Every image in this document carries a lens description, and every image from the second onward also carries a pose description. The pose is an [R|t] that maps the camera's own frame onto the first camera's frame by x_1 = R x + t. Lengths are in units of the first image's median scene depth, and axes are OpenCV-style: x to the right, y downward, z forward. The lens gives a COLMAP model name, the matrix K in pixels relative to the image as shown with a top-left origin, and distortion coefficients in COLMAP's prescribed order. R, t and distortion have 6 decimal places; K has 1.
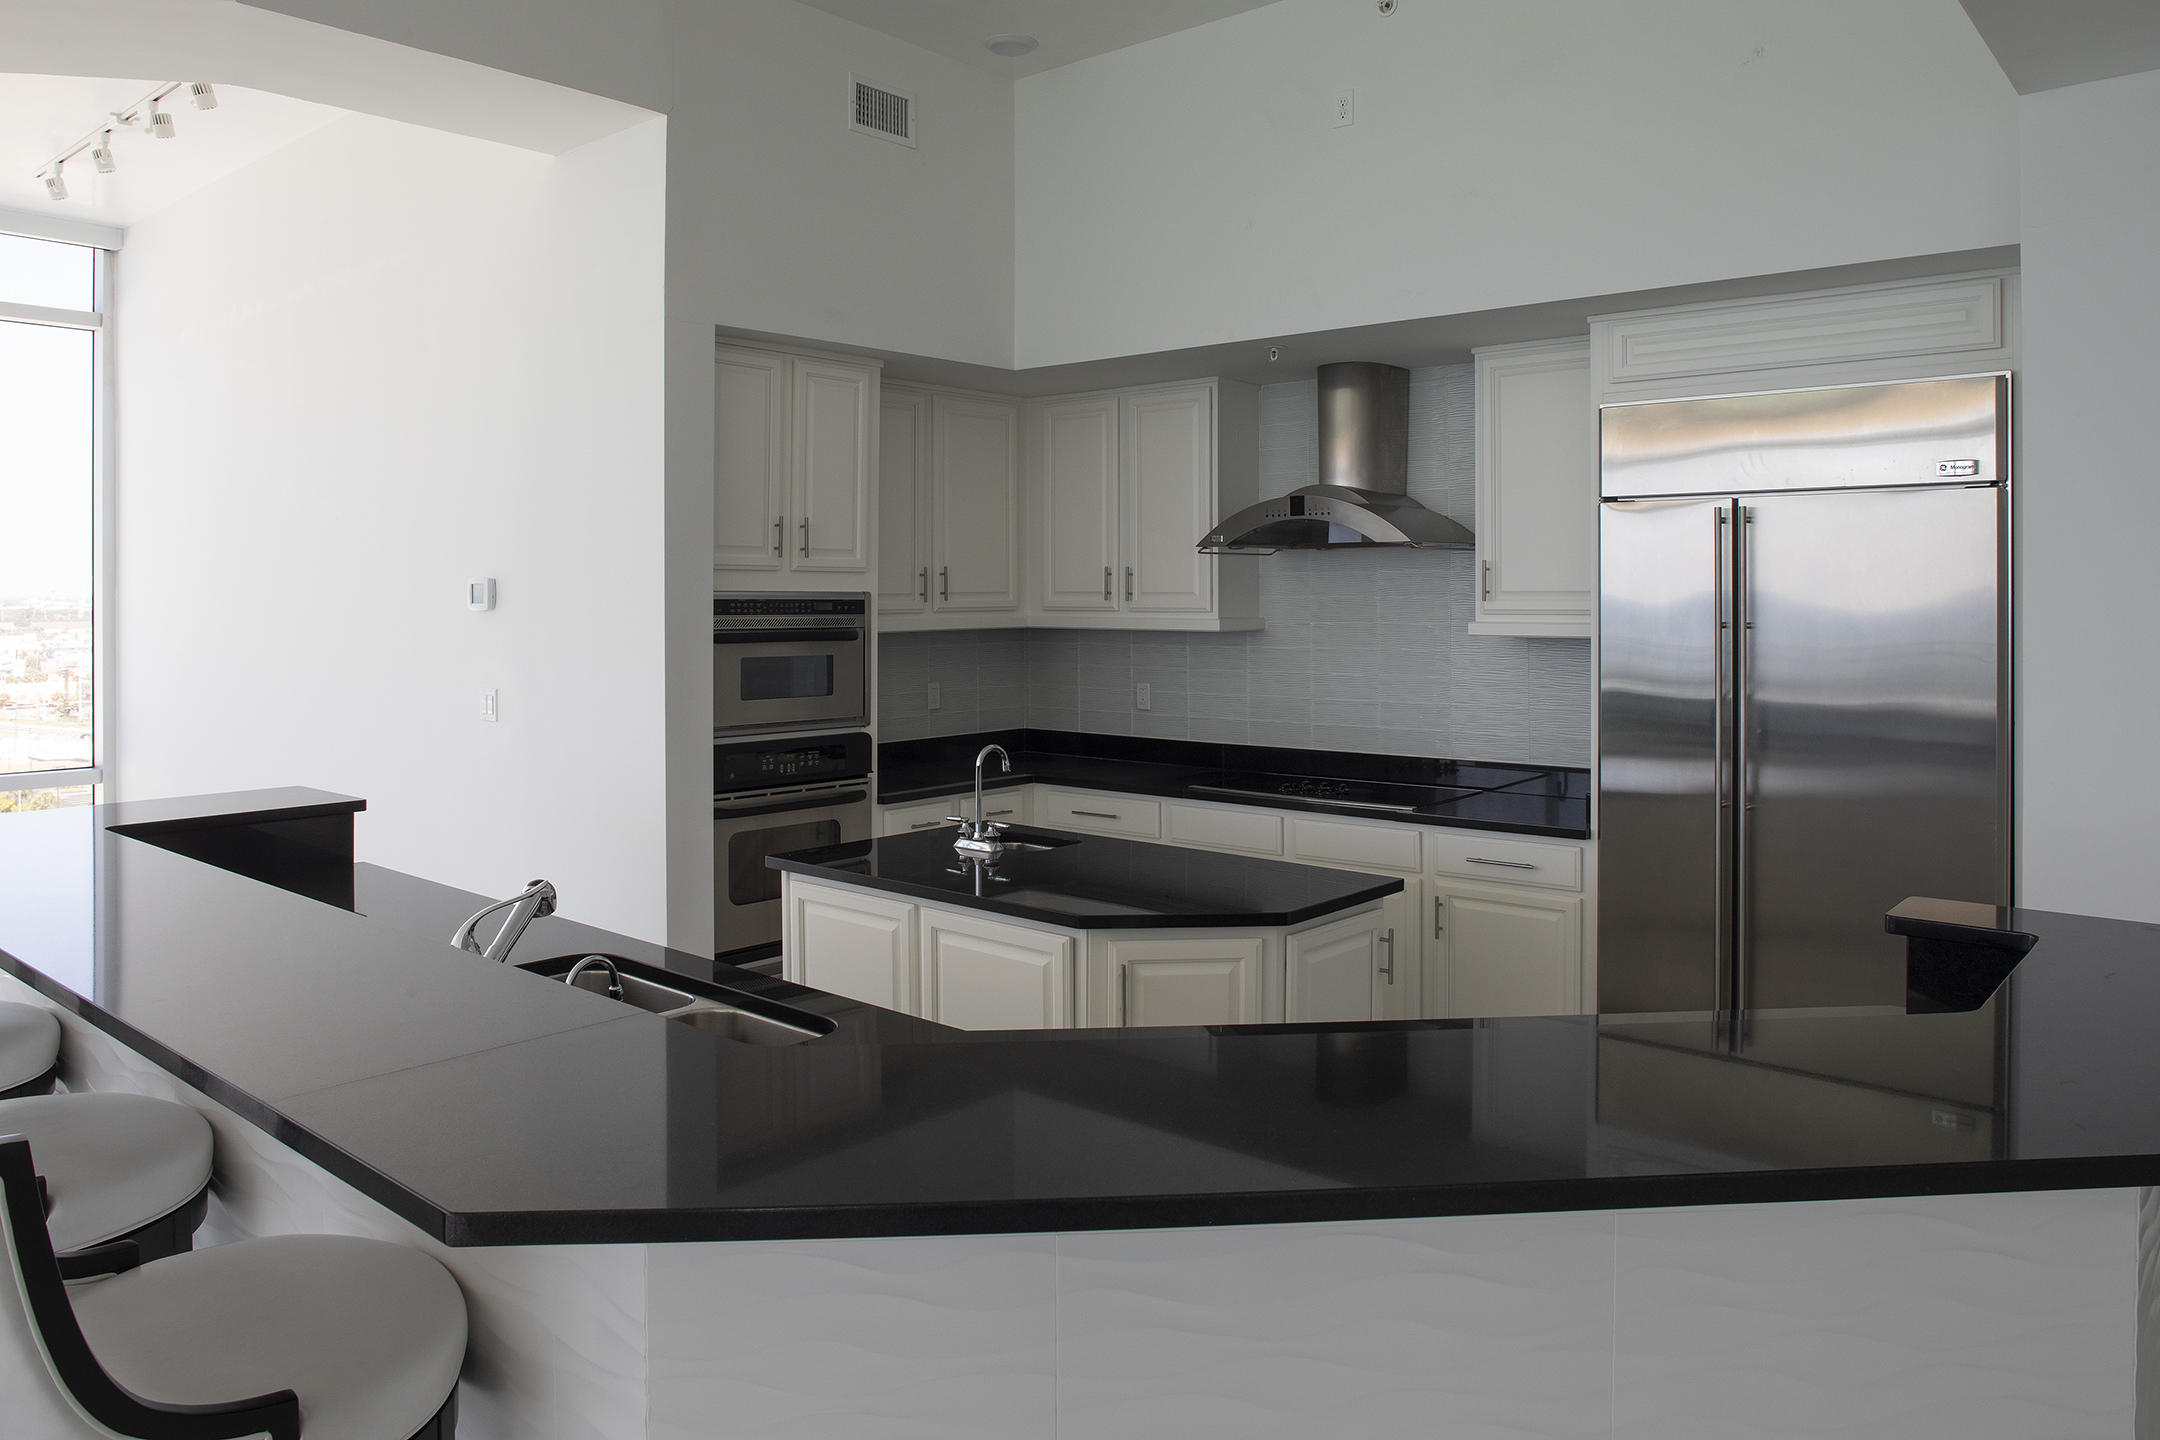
lens RADIAL K [[1469.8, 0, 1074.1], [0, 1469.8, 578.3], [0, 0, 1]] dist [0.000357, 0.005389]
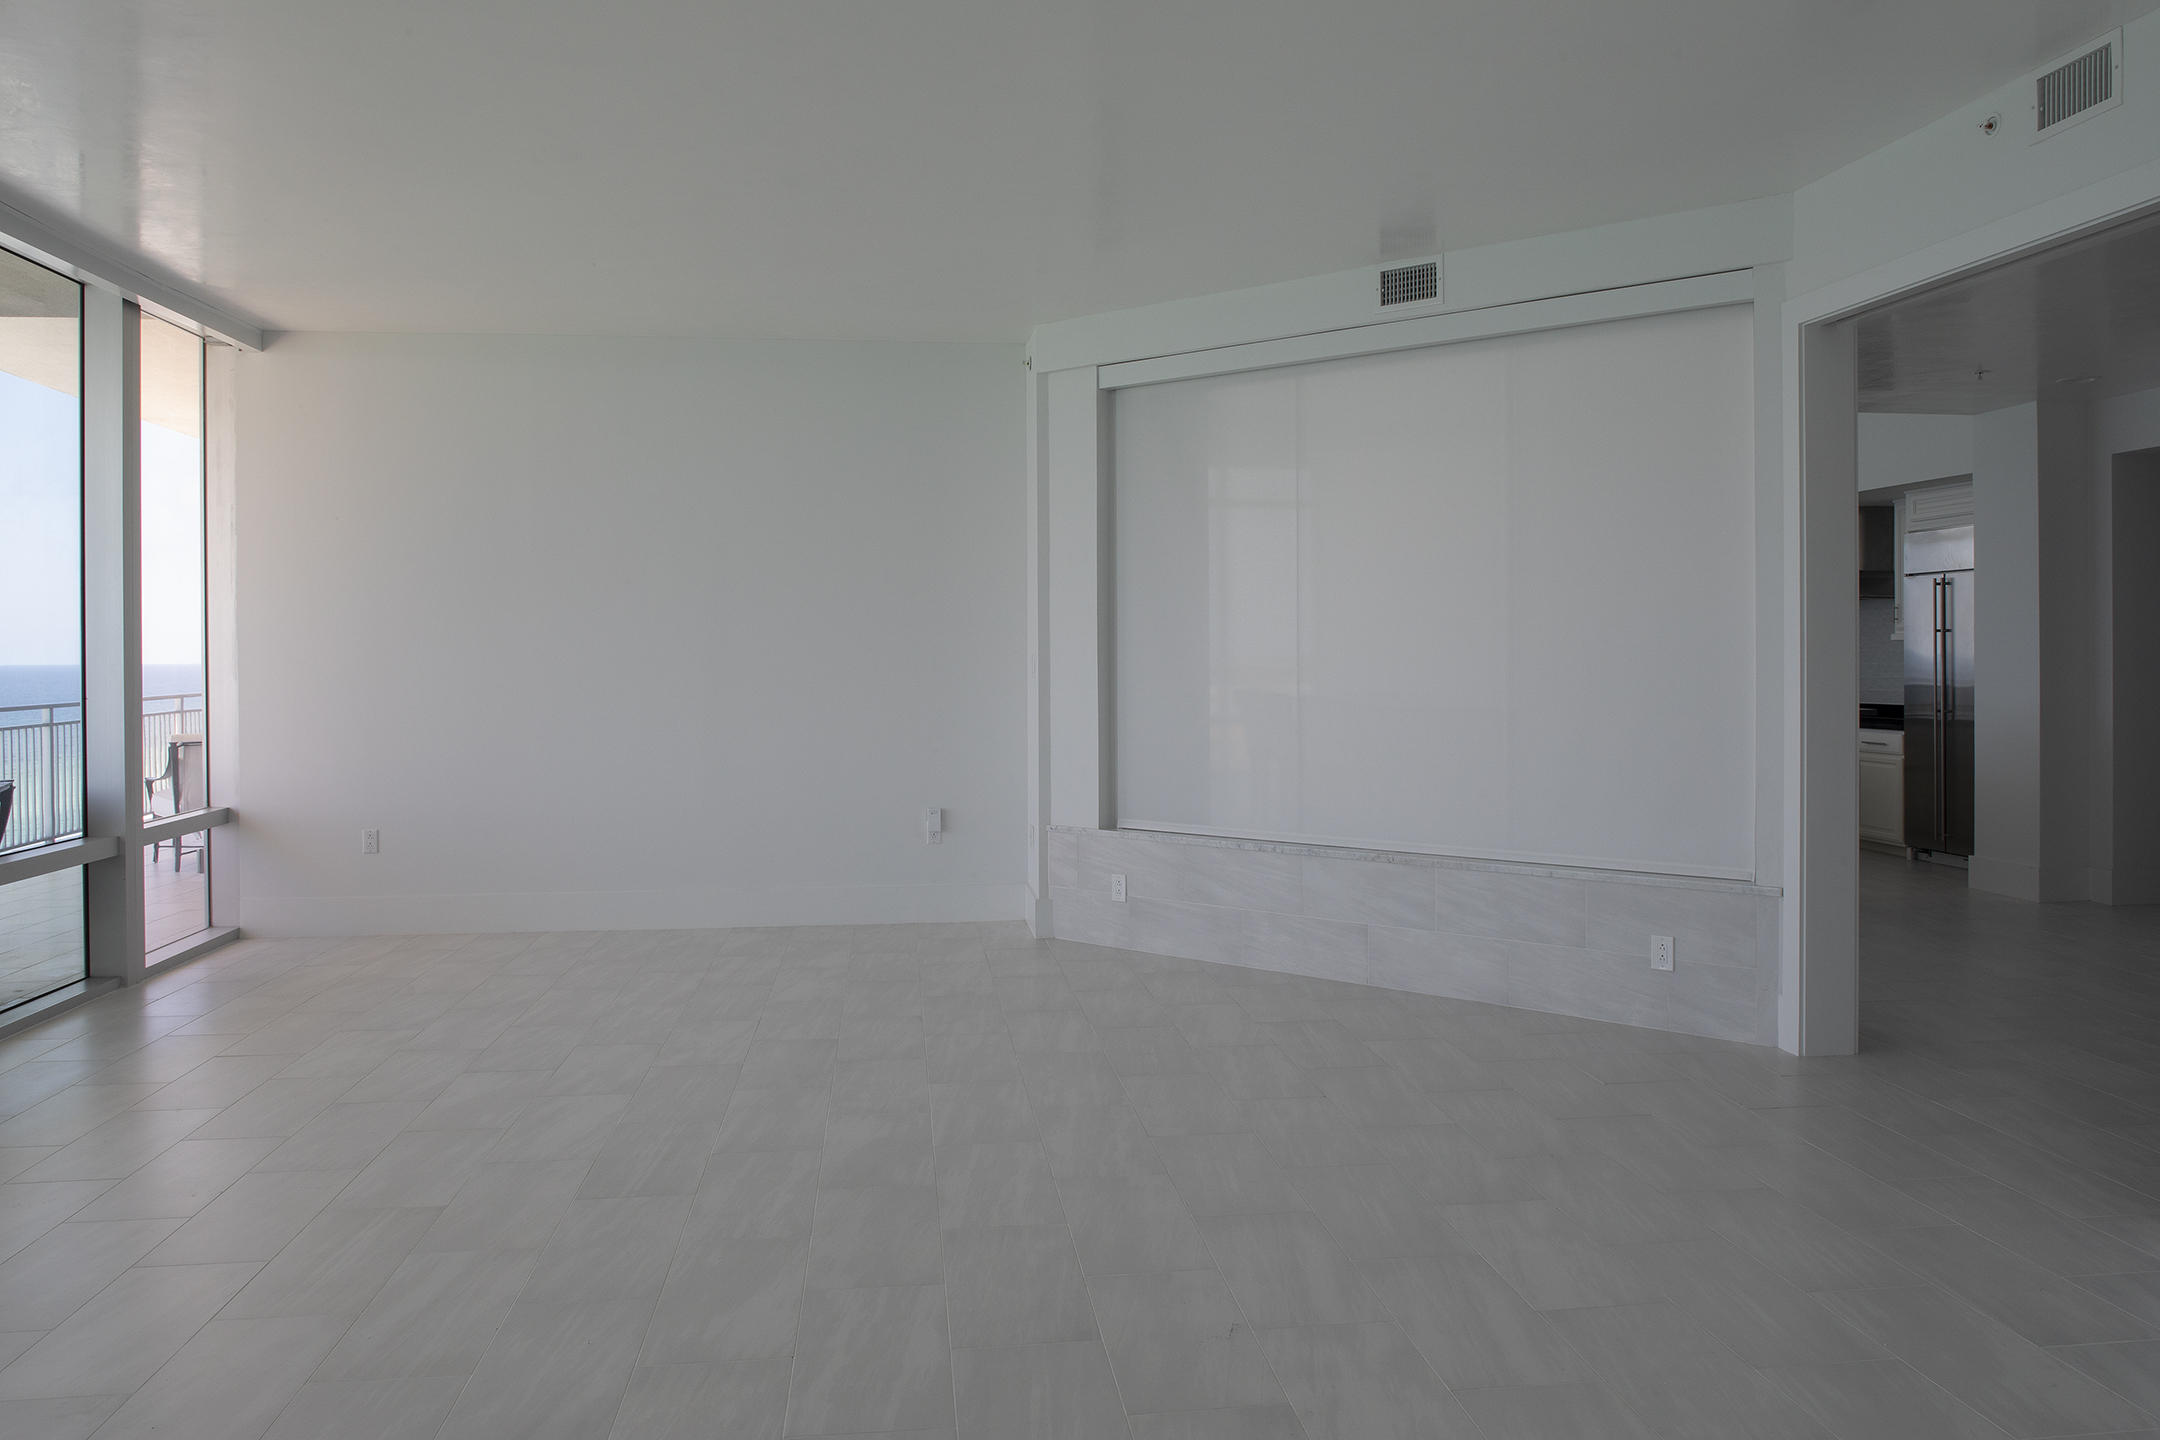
lens RADIAL K [[1469.8, 0, 1077.7], [0, 1469.8, 712.7], [0, 0, 1]] dist [0.000357, 0.005389]
pose [[0.748298, 0.027200, -0.662805, 0.746802], [0.006052, 0.998838, 0.047822, 0.032925], [0.663335, -0.039796, 0.747264, -1.239549]]
